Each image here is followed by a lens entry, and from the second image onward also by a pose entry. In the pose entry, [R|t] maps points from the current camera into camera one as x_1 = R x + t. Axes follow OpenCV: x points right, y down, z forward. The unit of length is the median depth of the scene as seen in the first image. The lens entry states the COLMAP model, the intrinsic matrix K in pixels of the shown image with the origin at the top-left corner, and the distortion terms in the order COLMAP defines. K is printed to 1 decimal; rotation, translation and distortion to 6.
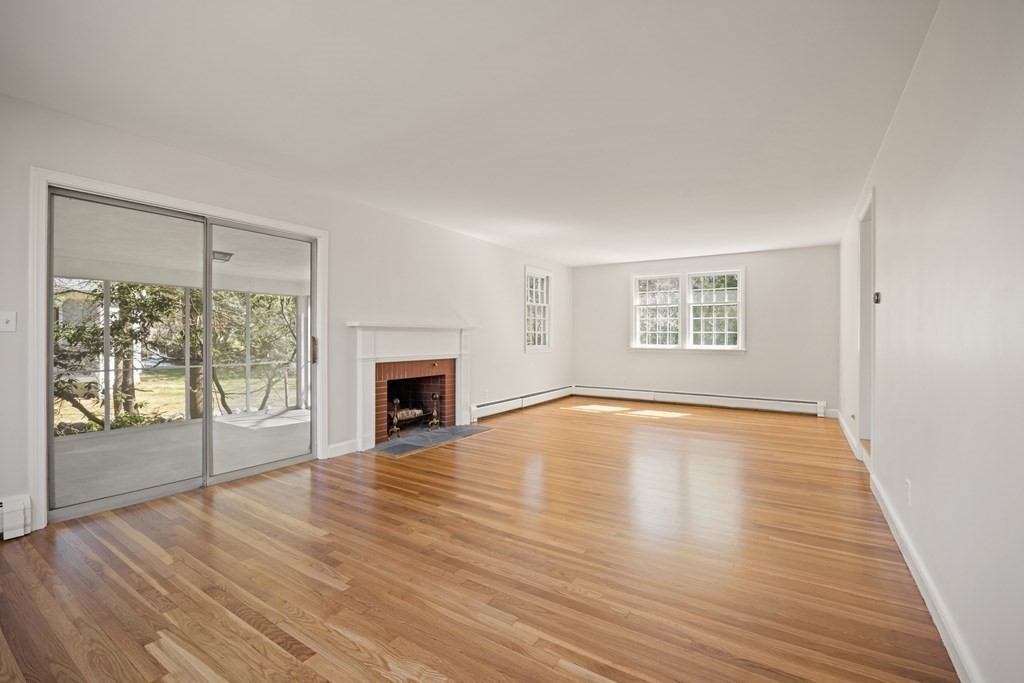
lens RADIAL K [[449.1, 0, 515.9], [0, 449.1, 343.1], [0, 0, 1]] dist [-0.041687, -0.000003]
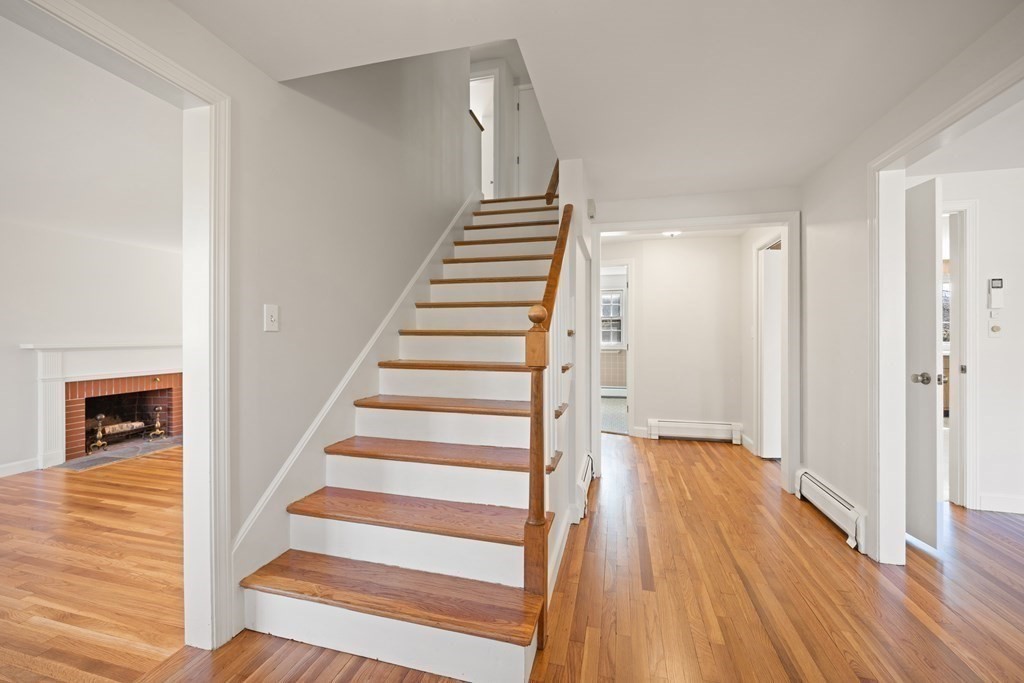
lens RADIAL K [[410.0, 0, 513.0], [0, 410.0, 340.1], [0, 0, 1]] dist [-0.000871, -0.000432]
pose [[0.949362, -0.004261, 0.314155, 0.362751], [0.004661, 0.999989, -0.000522, -0.046727], [-0.314149, 0.001960, 0.949372, -0.225465]]
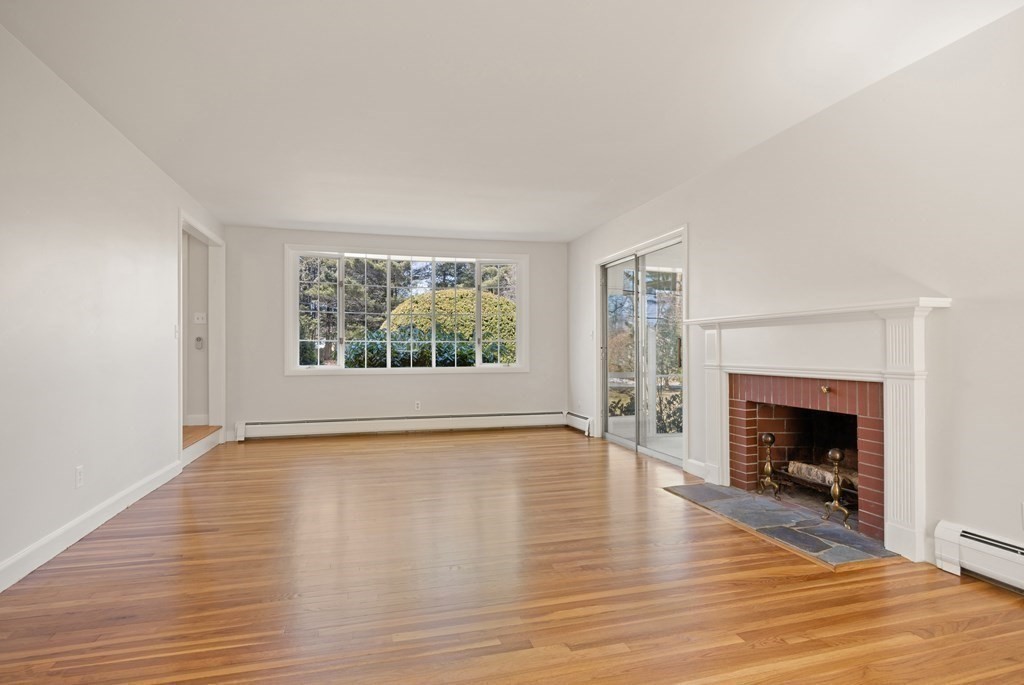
lens RADIAL K [[485.6, 0, 487.9], [0, 485.6, 344.6], [0, 0, 1]] dist [0.000478, 0.000041]
pose [[-0.678687, -0.008318, -0.734381, 0.515327], [-0.004761, 0.999965, -0.006927, 0.004716], [0.734412, -0.001205, -0.678702, 1.195123]]
